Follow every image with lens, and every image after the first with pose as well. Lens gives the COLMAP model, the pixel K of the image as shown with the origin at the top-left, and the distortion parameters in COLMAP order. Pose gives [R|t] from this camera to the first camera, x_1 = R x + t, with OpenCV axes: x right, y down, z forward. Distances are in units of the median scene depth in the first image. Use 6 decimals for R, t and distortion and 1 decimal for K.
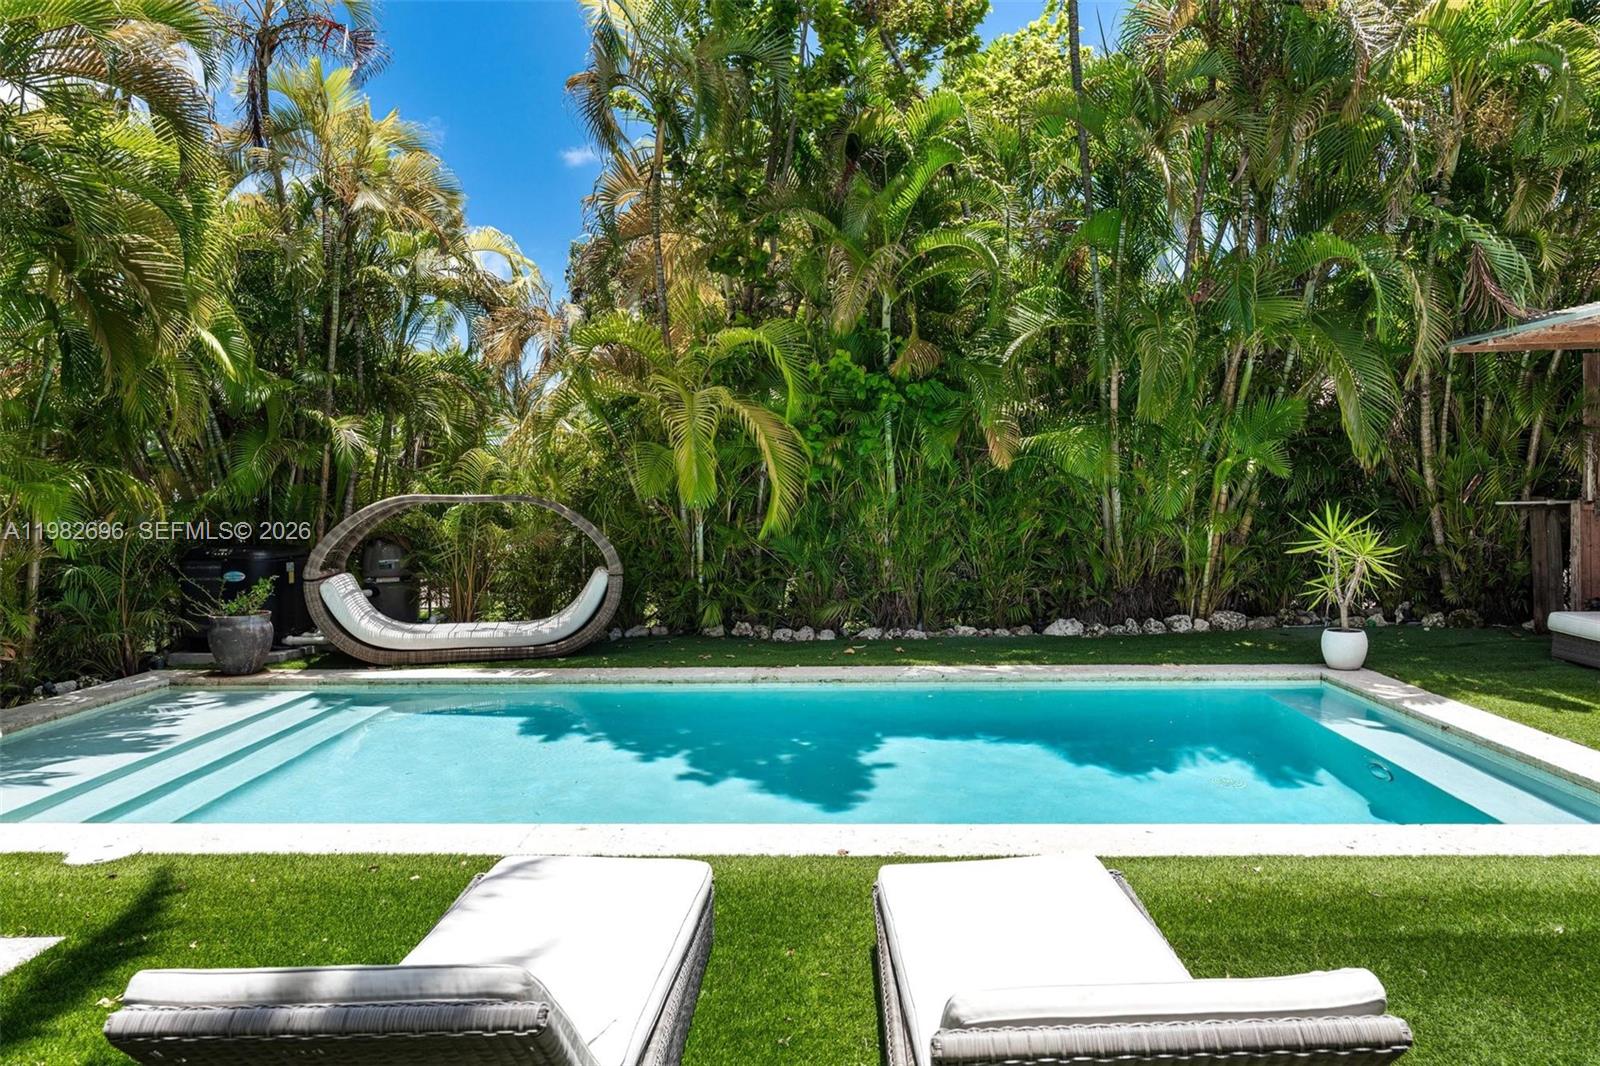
lens RADIAL K [[1066.6, 0, 800.1], [0, 1066.6, 525.0], [0, 0, 1]] dist [-0.006395, -0.001078]
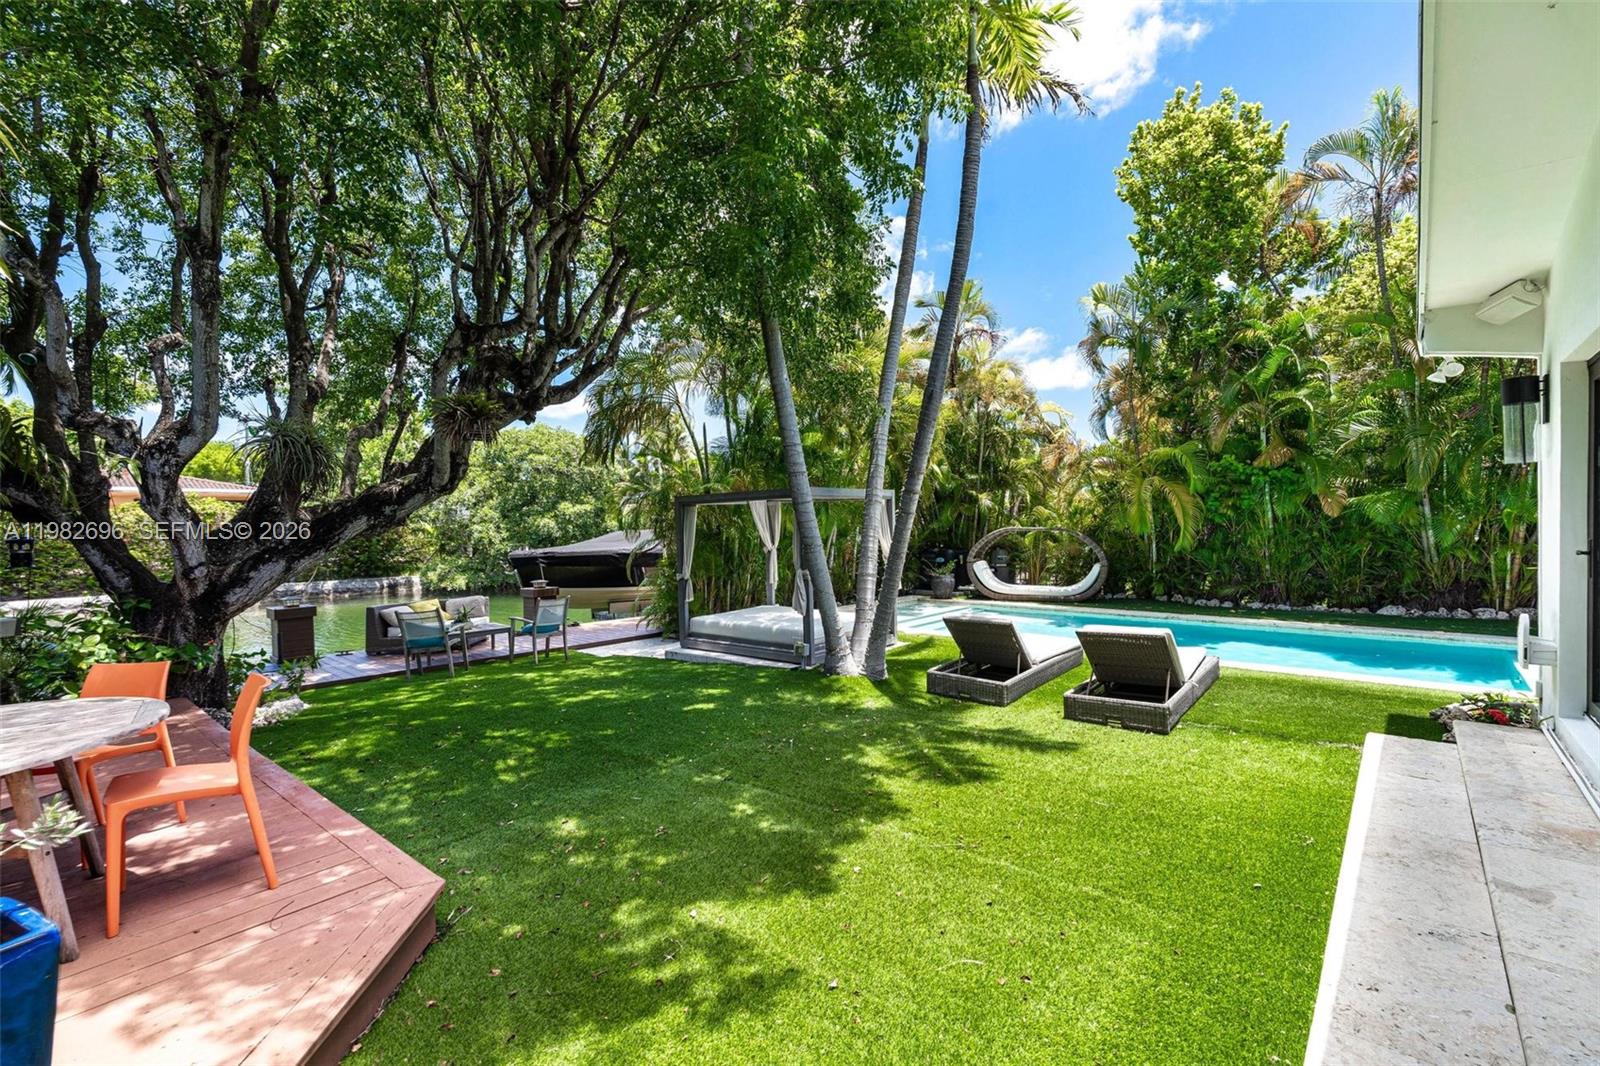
lens RADIAL K [[723.0, 0, 798.7], [0, 723.0, 529.8], [0, 0, 1]] dist [-0.000241, 0.000005]
pose [[0.791092, 0.012229, -0.611575, 0.210876], [-0.022553, 0.999703, -0.009184, 0.001609], [0.611282, 0.021059, 0.791133, -0.478785]]
